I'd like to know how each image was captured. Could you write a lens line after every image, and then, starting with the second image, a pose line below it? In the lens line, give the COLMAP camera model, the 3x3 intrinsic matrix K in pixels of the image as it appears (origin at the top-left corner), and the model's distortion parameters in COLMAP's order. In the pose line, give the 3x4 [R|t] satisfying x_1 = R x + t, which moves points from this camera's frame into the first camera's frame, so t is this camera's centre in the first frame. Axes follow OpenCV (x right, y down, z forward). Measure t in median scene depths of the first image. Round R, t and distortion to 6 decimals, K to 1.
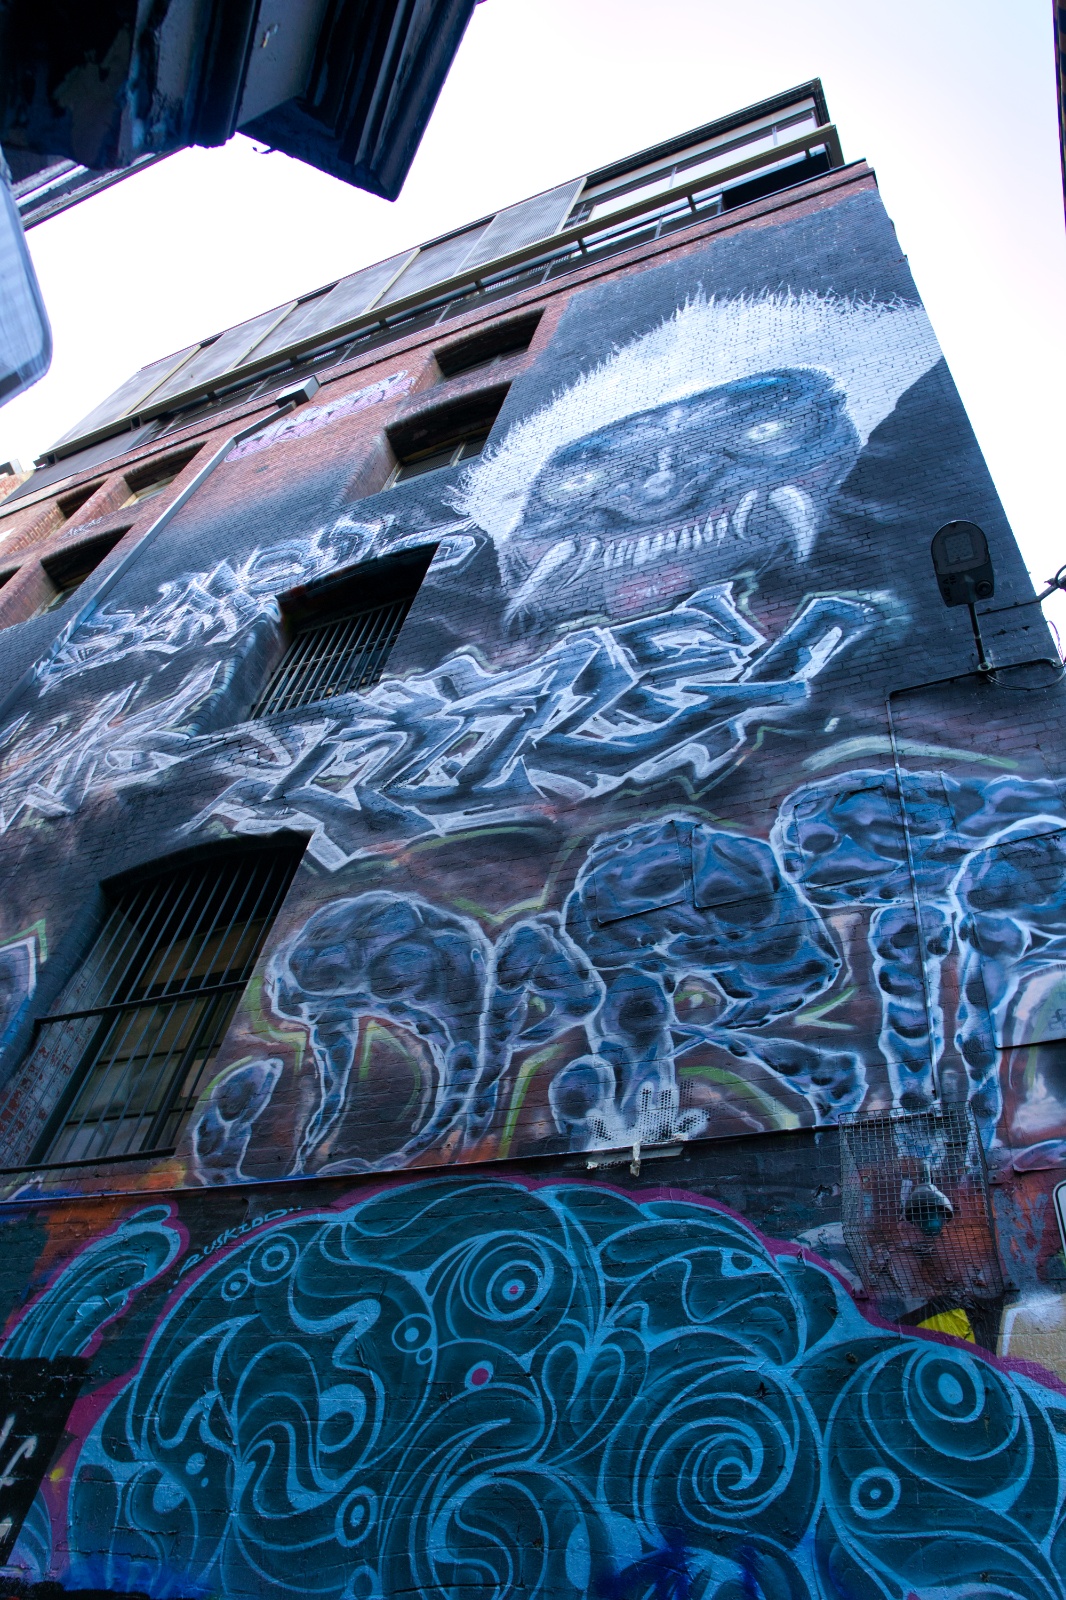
lens RADIAL K [[1122.0, 0, 535.1], [0, 1122.0, 799.7], [0, 0, 1]] dist [-0.110303, 0.070048]
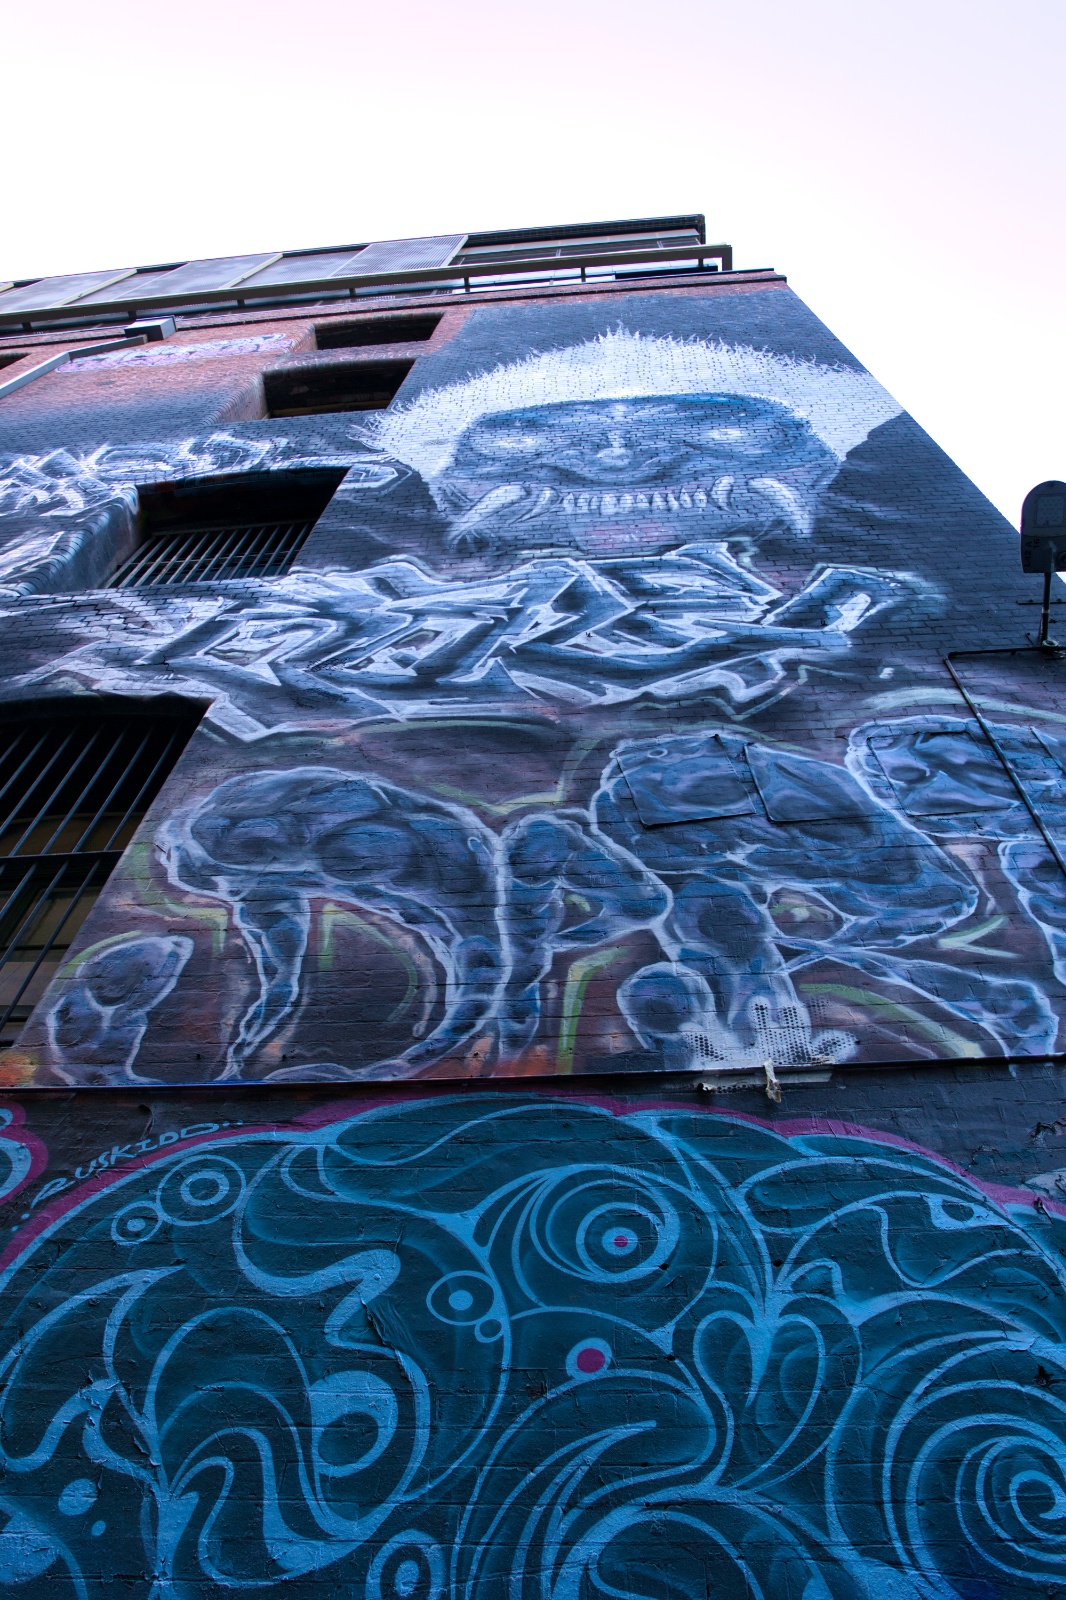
lens RADIAL K [[1122.0, 0, 537.6], [0, 1122.0, 803.0], [0, 0, 1]] dist [-0.110303, 0.070048]
pose [[0.945618, 0.193330, 0.261591, -0.240038], [-0.166100, 0.978446, -0.122692, 0.217311], [-0.279673, 0.072570, 0.957349, 0.270287]]
